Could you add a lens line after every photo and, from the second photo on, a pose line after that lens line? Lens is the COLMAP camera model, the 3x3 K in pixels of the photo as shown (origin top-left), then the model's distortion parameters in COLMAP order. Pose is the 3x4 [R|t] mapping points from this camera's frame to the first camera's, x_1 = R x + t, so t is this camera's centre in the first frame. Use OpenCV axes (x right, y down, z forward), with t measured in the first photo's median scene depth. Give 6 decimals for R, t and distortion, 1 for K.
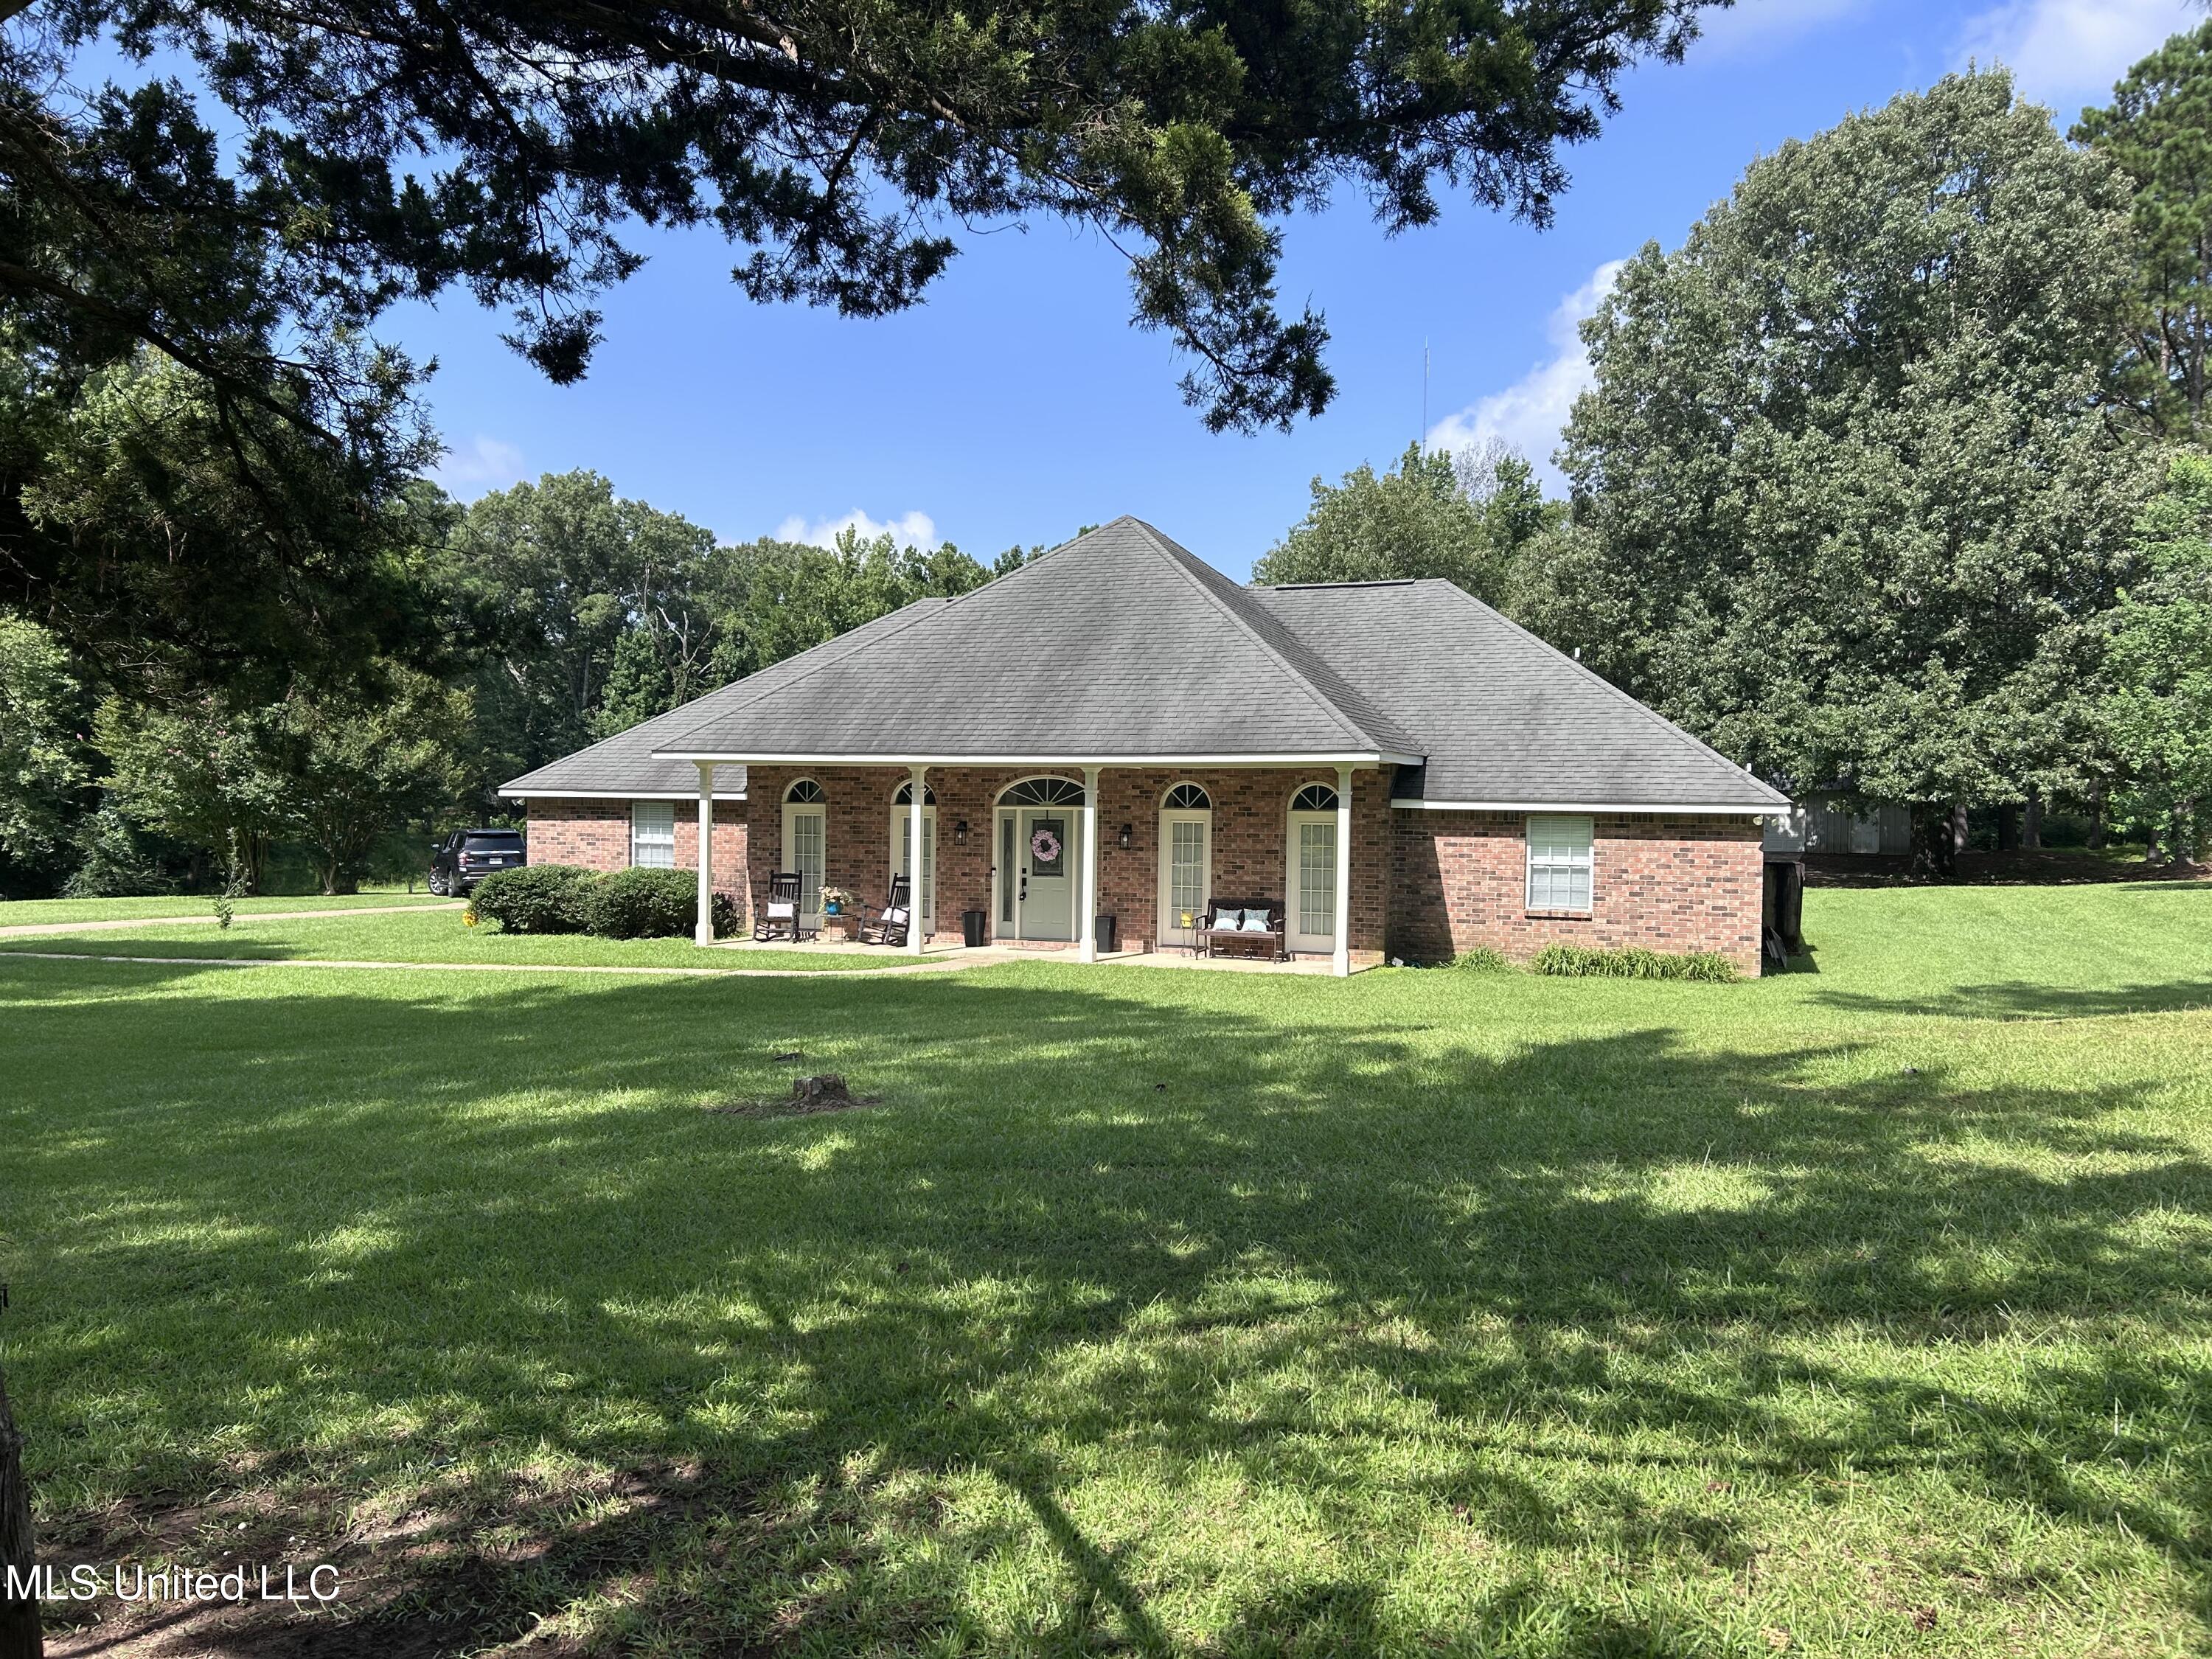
lens RADIAL K [[1671.0, 0, 1113.3], [0, 1671.0, 827.4], [0, 0, 1]] dist [0.048148, -0.031430]
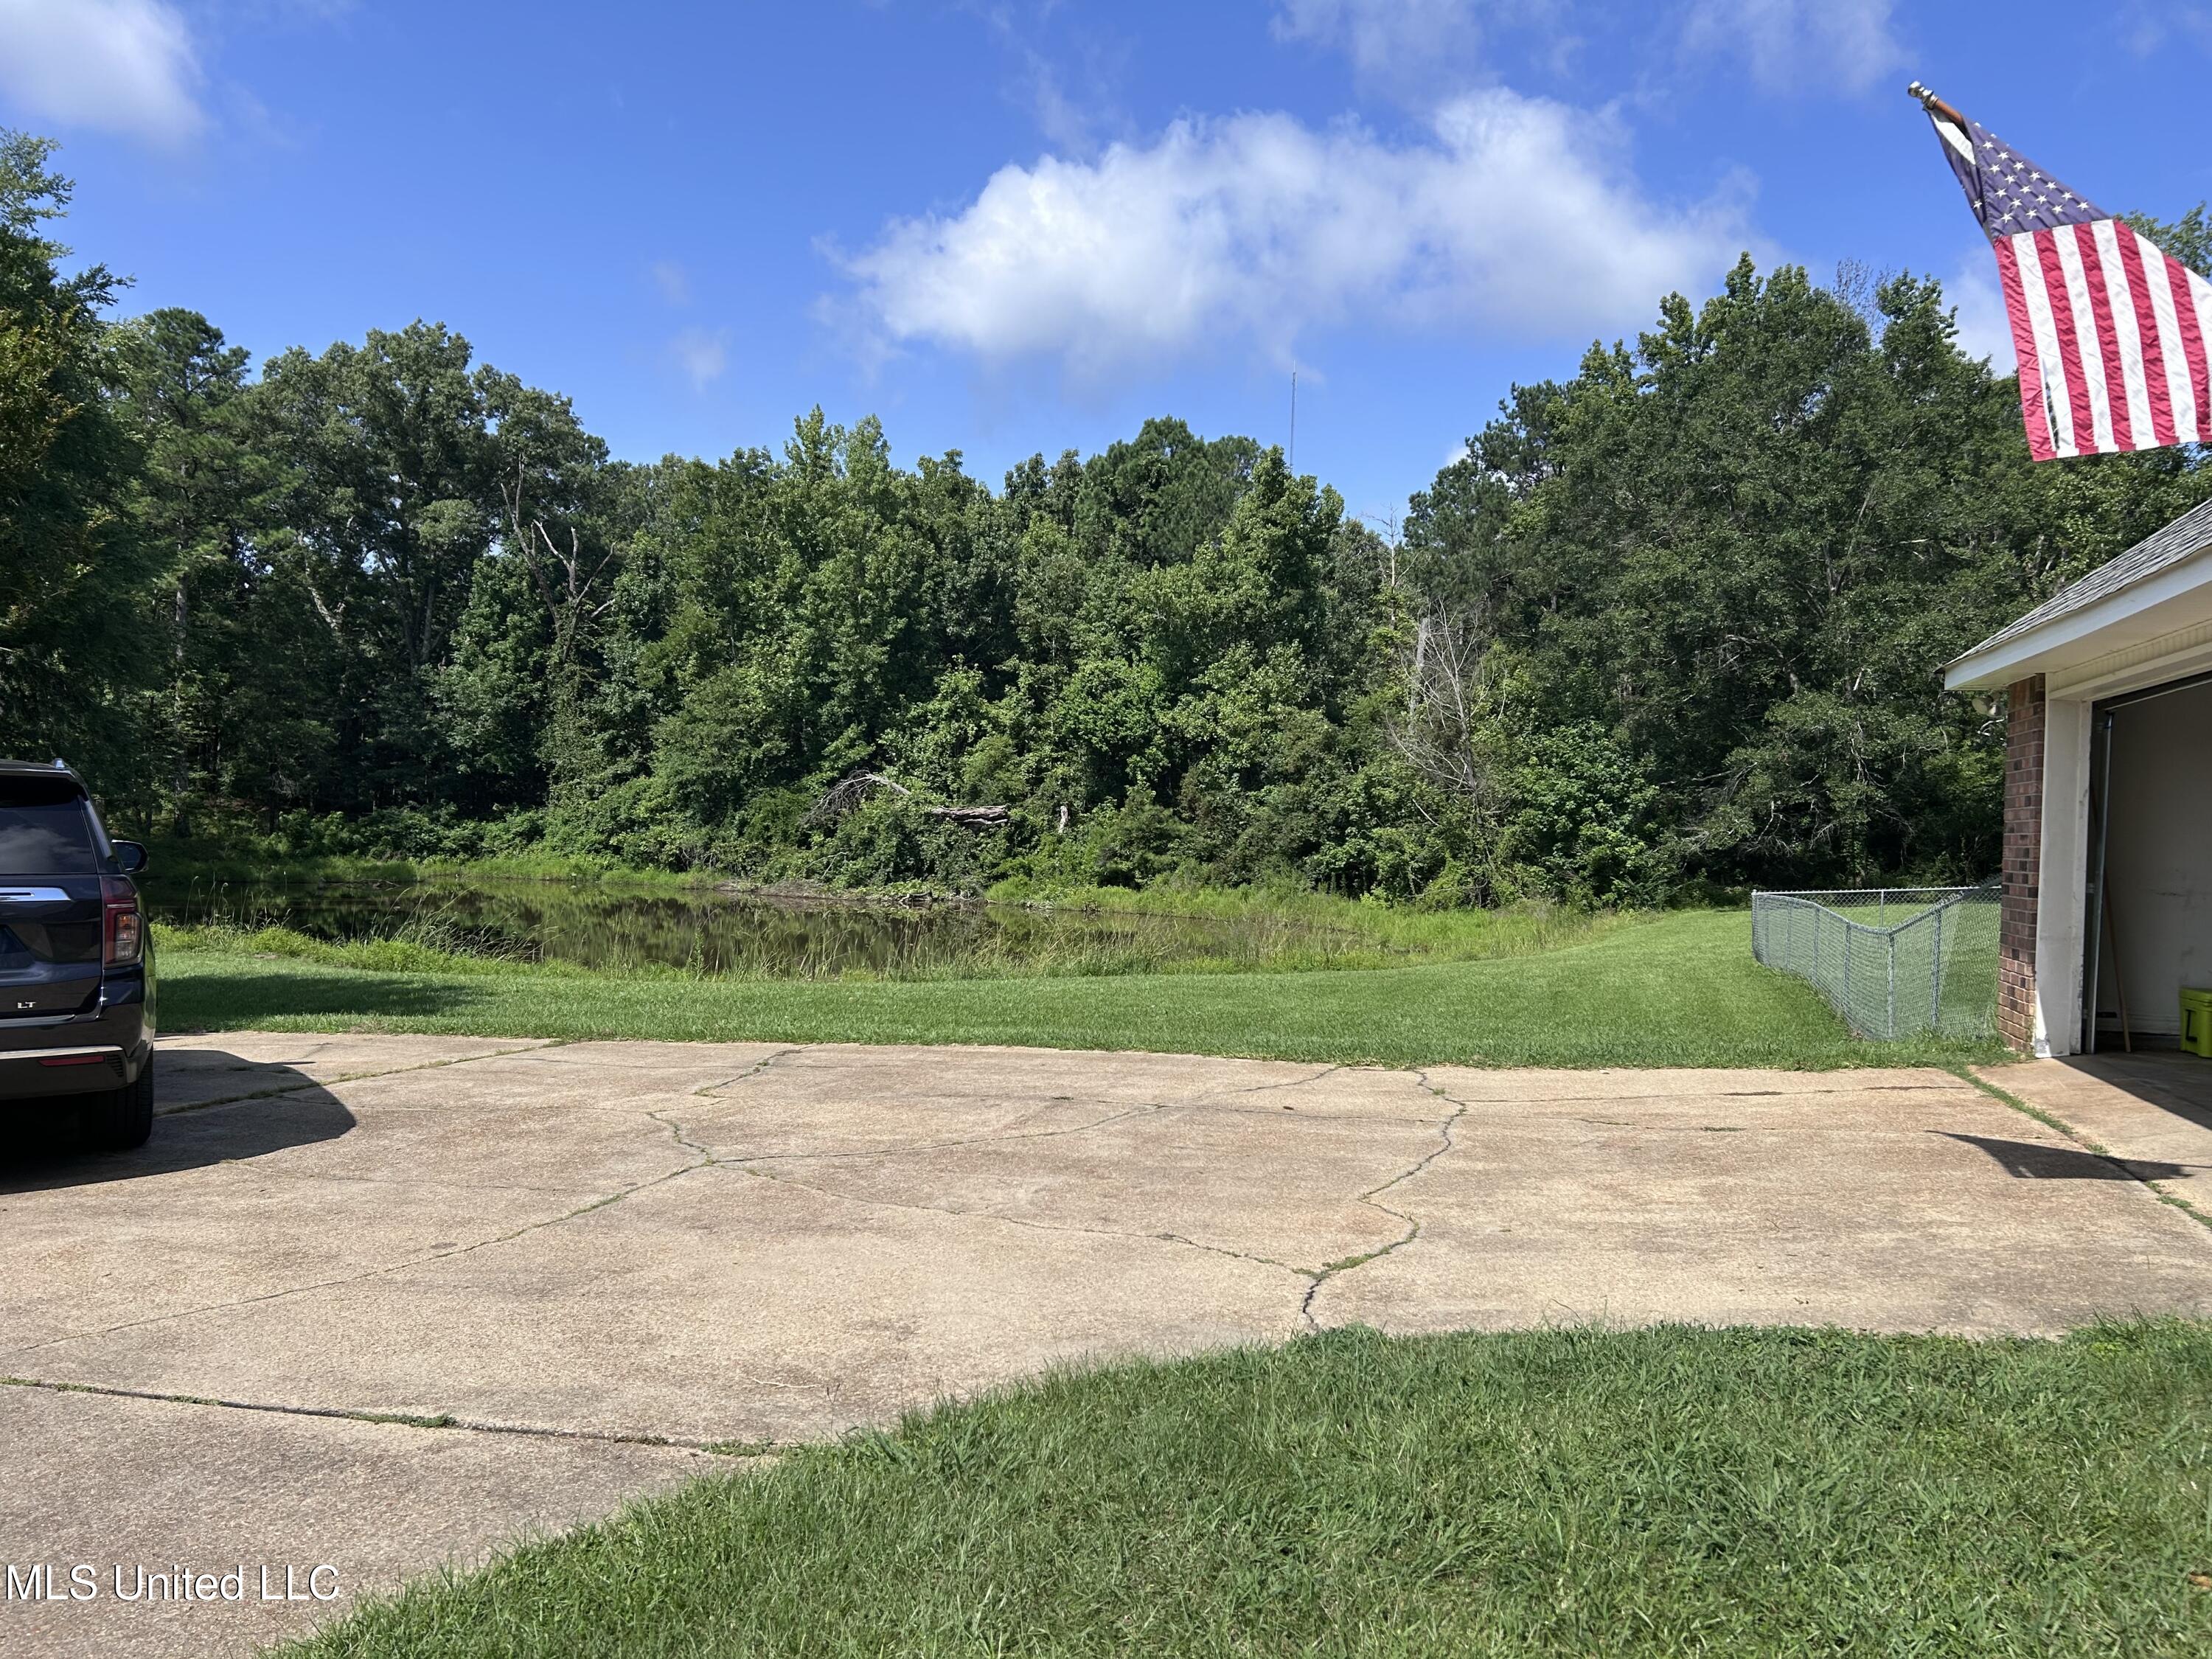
lens RADIAL K [[1671.0, 0, 1086.9], [0, 1671.0, 845.3], [0, 0, 1]] dist [0.048148, -0.031430]
pose [[0.997271, 0.015467, 0.072191, -0.397901], [-0.015149, 0.999873, -0.004949, 0.024221], [-0.072258, 0.003842, 0.997379, 1.251097]]
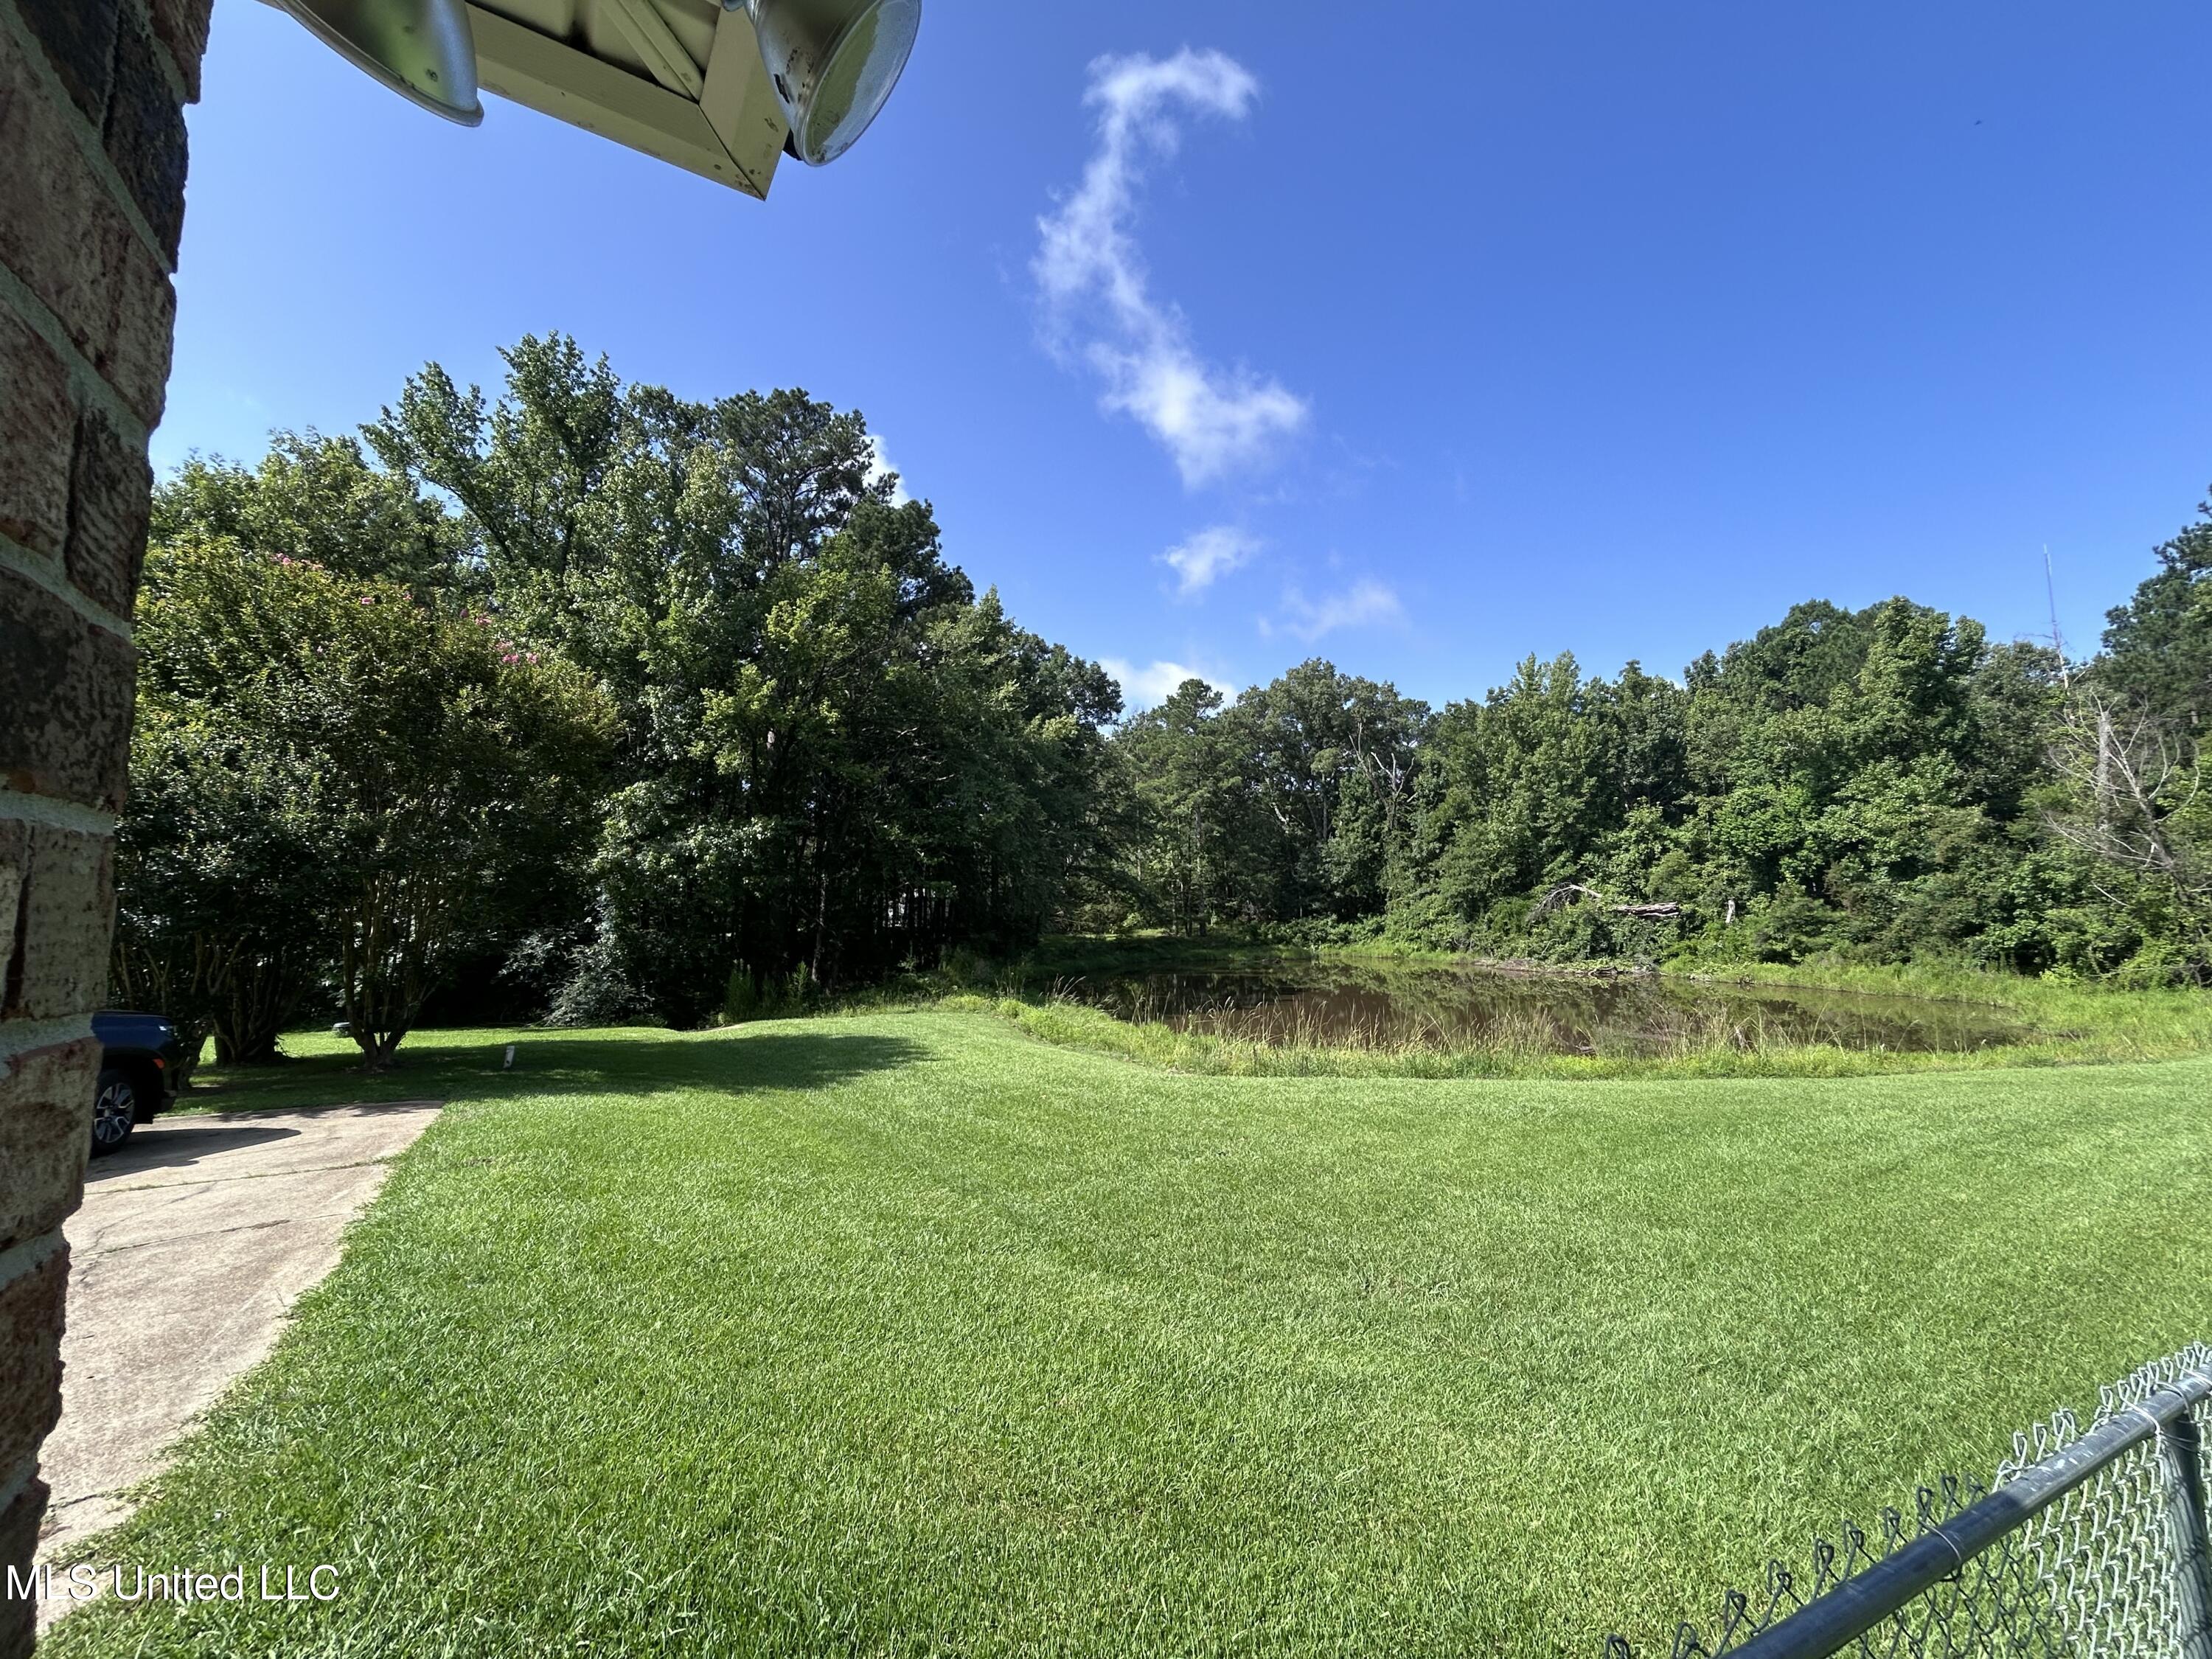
lens RADIAL K [[893.9, 0, 1106.9], [0, 893.9, 820.7], [0, 0, 1]] dist [0.000568, 0.001087]
pose [[0.801329, -0.084140, -0.592277, -0.171521], [0.011167, 0.991991, -0.125816, 0.005481], [0.598120, 0.094205, 0.795851, 1.601304]]
